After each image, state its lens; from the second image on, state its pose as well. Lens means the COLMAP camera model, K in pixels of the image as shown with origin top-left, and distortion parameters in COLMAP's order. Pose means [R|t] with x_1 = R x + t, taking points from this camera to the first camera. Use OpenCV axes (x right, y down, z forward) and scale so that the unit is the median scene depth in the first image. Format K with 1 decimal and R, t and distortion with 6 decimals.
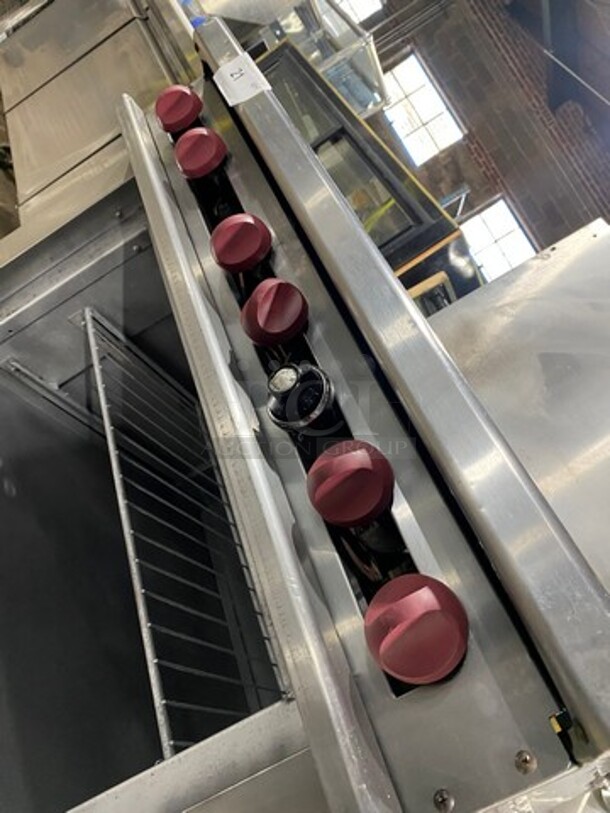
lens RADIAL K [[622.9, 0, 305.0], [0, 622.9, 406.5], [0, 0, 1]] dist [0.003830, -0.003060]
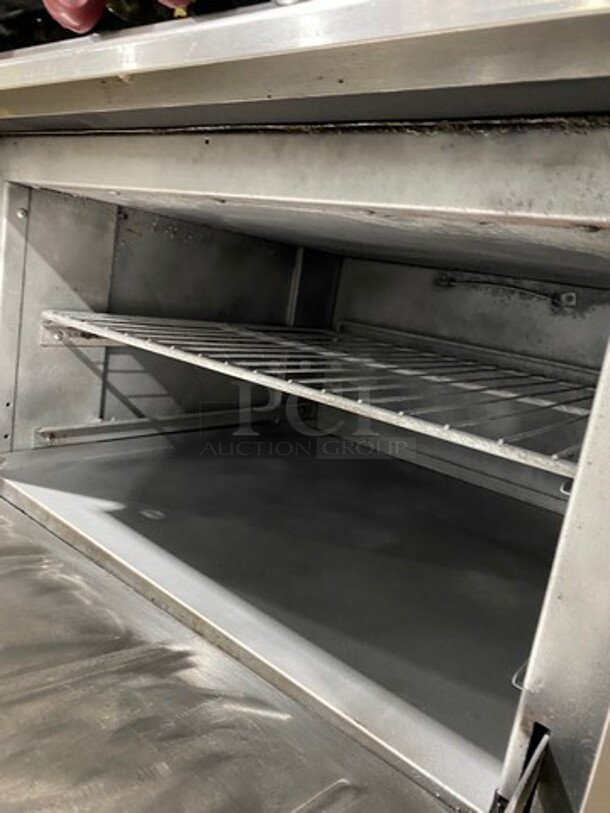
lens RADIAL K [[609.1, 0, 305.0], [0, 609.1, 406.5], [0, 0, 1]] dist [-0.002415, 0.001124]
pose [[0.639490, -0.768086, -0.033097, -0.195248], [0.768606, 0.637772, 0.049913, 0.143642], [-0.017229, -0.057357, 0.998205, 0.187594]]
